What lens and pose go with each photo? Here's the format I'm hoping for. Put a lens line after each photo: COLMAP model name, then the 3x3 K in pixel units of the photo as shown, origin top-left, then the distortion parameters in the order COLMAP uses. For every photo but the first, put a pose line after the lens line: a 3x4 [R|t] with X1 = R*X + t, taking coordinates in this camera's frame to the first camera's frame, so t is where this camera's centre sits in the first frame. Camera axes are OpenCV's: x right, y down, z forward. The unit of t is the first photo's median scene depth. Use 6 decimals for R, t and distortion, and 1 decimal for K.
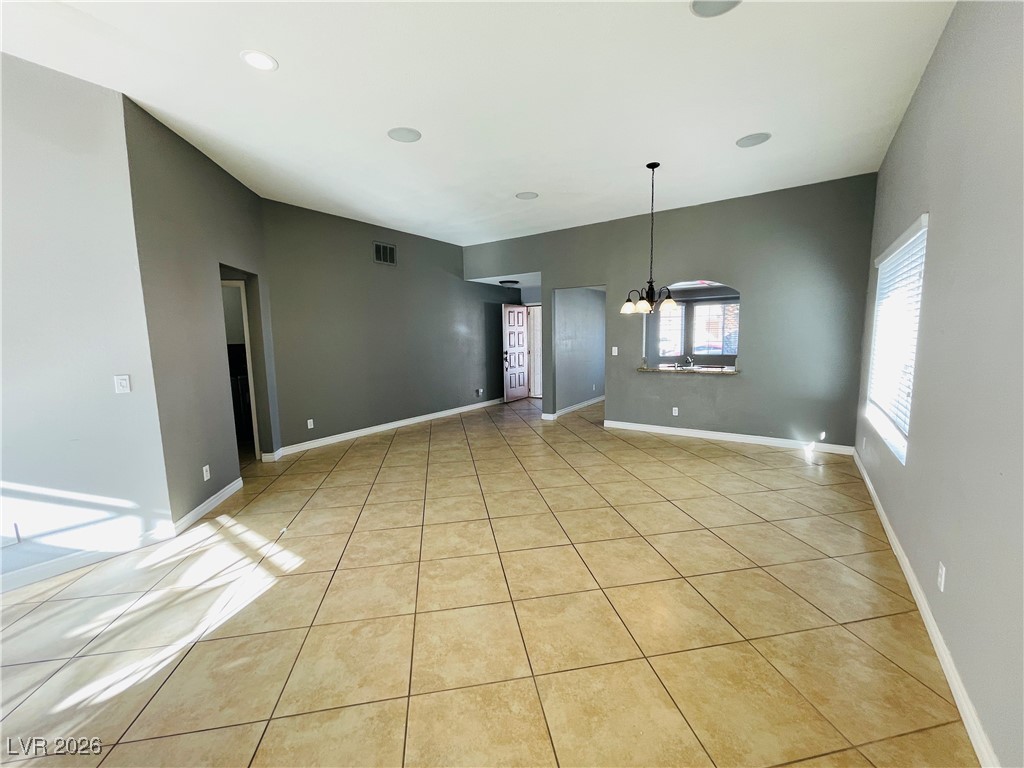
lens RADIAL K [[415.1, 0, 520.7], [0, 415.1, 387.5], [0, 0, 1]] dist [-0.000483, 0.000015]
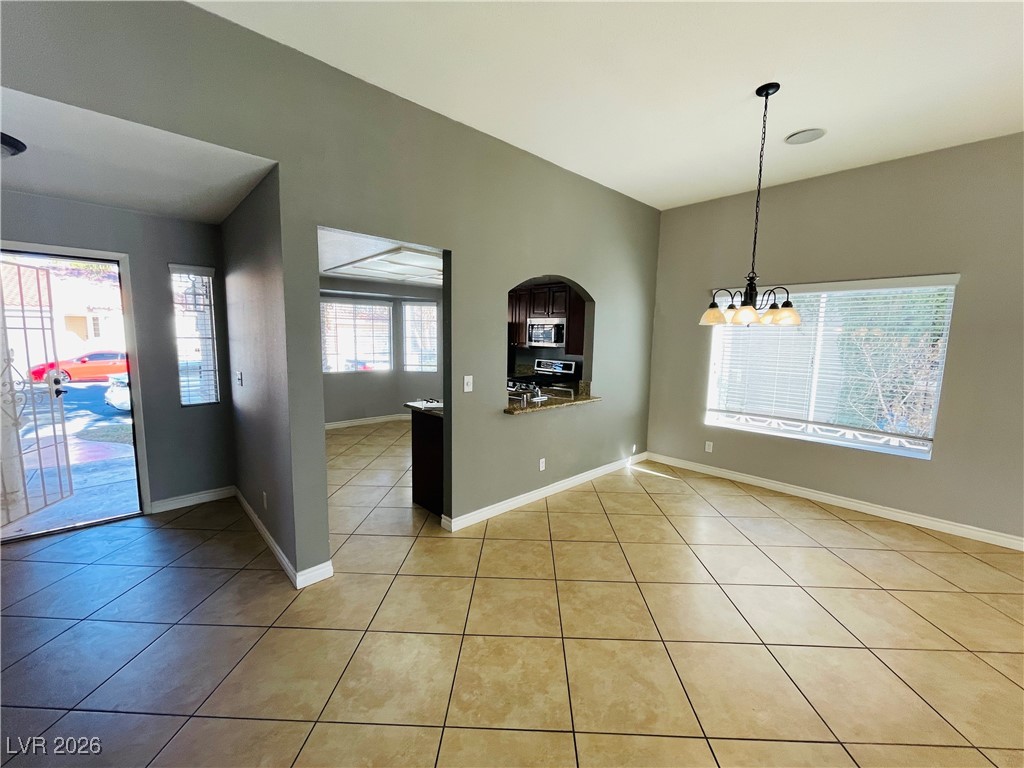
lens RADIAL K [[410.9, 0, 513.0], [0, 410.9, 386.2], [0, 0, 1]] dist [0.000430, -0.002838]
pose [[0.217984, -0.098045, 0.971015, -0.479792], [0.099086, 0.992023, 0.077923, -0.217378], [-0.970909, 0.079228, 0.225960, 1.513760]]
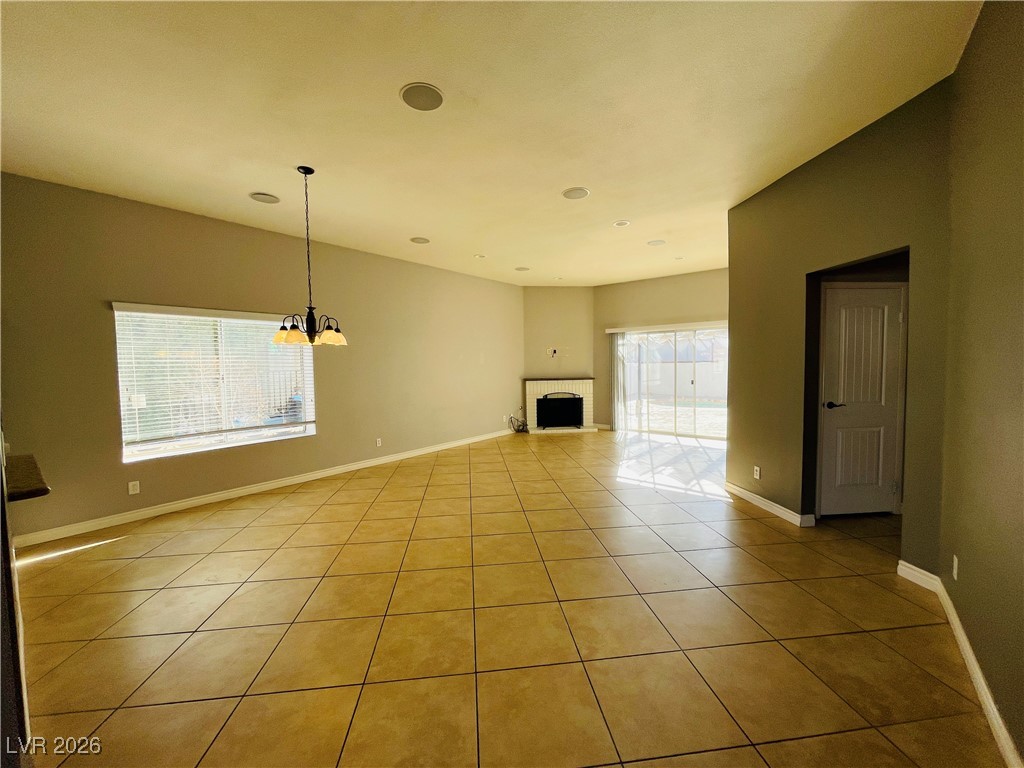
lens RADIAL K [[416.5, 0, 512.0], [0, 416.5, 384.0], [0, 0, 1]] dist [0.001121, 0.000193]
pose [[-0.995508, 0.030944, 0.089482, -0.182426], [0.045997, 0.984126, 0.171408, -0.282184], [-0.082757, 0.174754, -0.981128, 2.226951]]
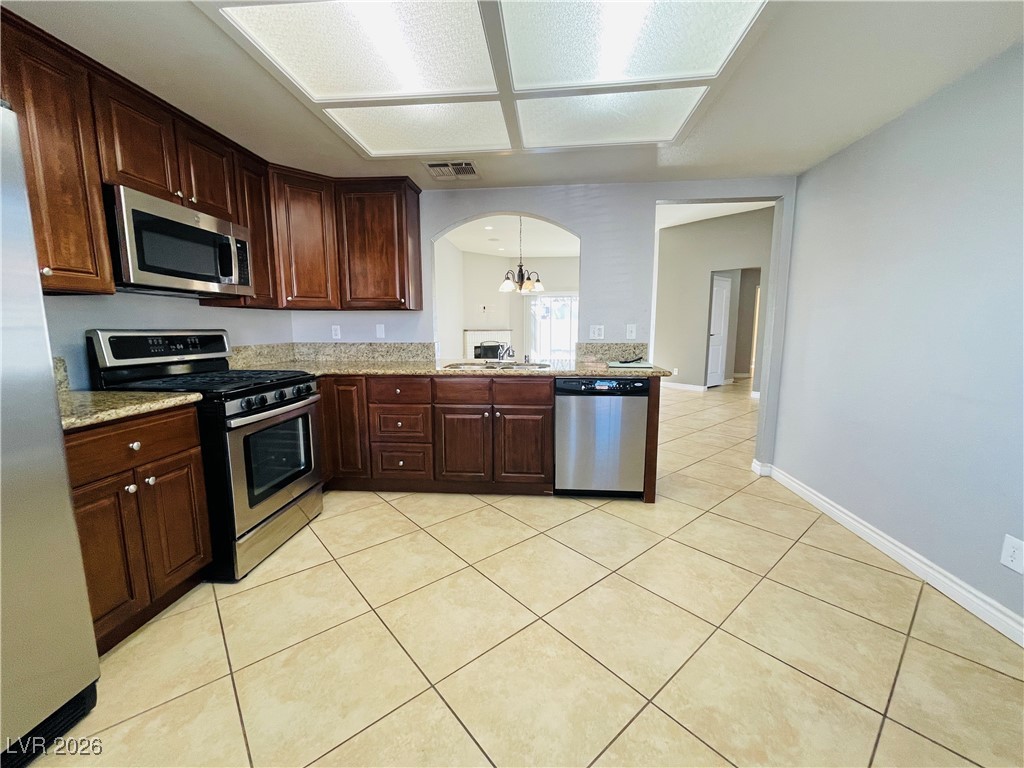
lens RADIAL K [[414.1, 0, 513.7], [0, 414.1, 384.5], [0, 0, 1]] dist [-0.000858, -0.000092]
pose [[-0.871635, 0.089612, -0.481895, 1.185073], [-0.041214, 0.966265, 0.254231, -0.279721], [0.488420, 0.241457, -0.838537, 2.585832]]
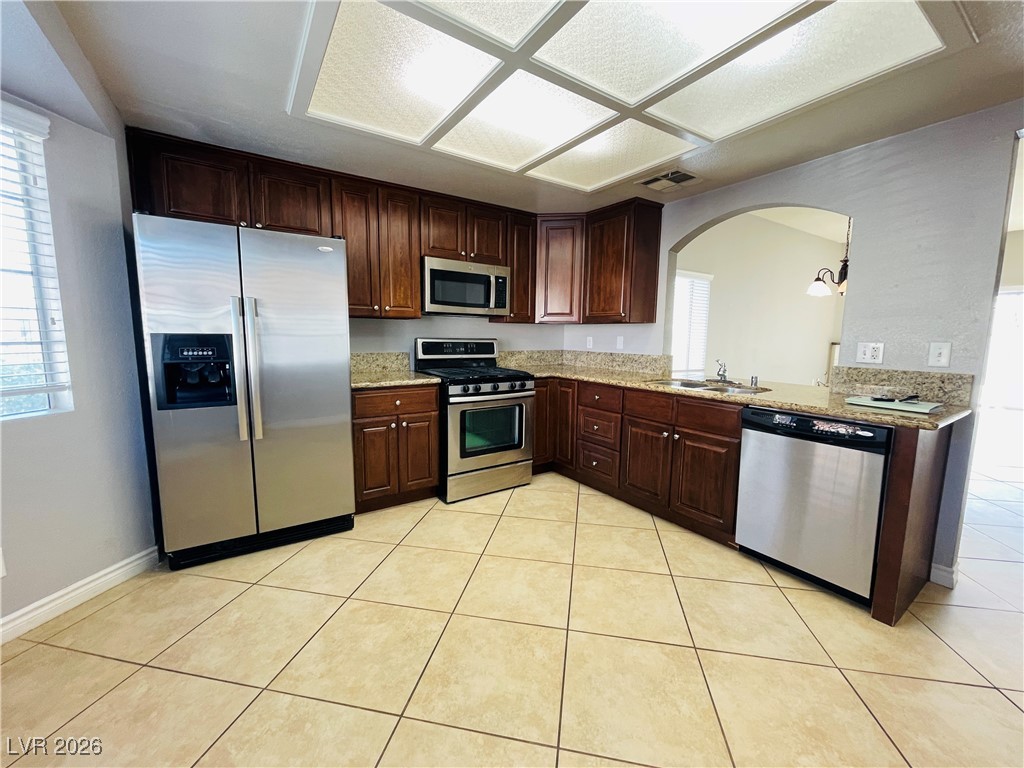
lens RADIAL K [[412.9, 0, 512.7], [0, 412.9, 385.2], [0, 0, 1]] dist [0.001020, 0.000640]
pose [[-0.927609, -0.038206, 0.371592, 0.812355], [0.052408, 0.971607, 0.230725, -0.293037], [-0.369857, 0.233497, -0.899269, 2.663376]]
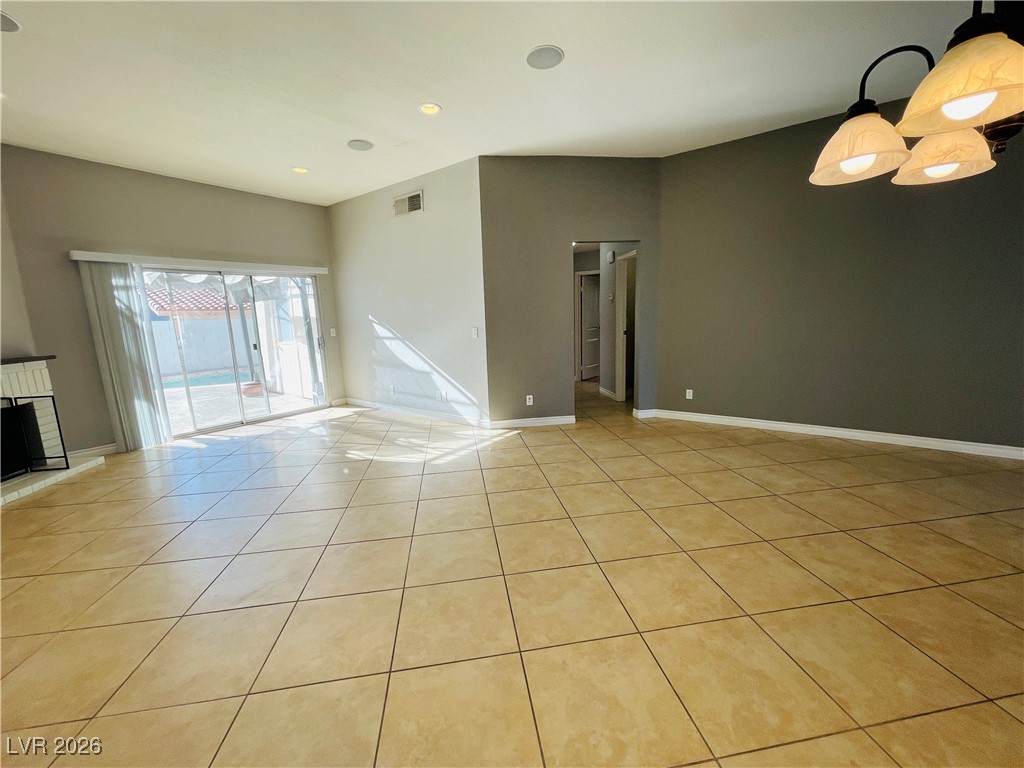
lens RADIAL K [[412.9, 0, 512.7], [0, 412.9, 385.2], [0, 0, 1]] dist [0.001020, 0.000640]
pose [[-0.039566, 0.190450, -0.980899, 0.657859], [-0.090501, 0.976950, 0.193333, -0.120305], [0.995110, 0.096421, -0.021418, 0.993505]]
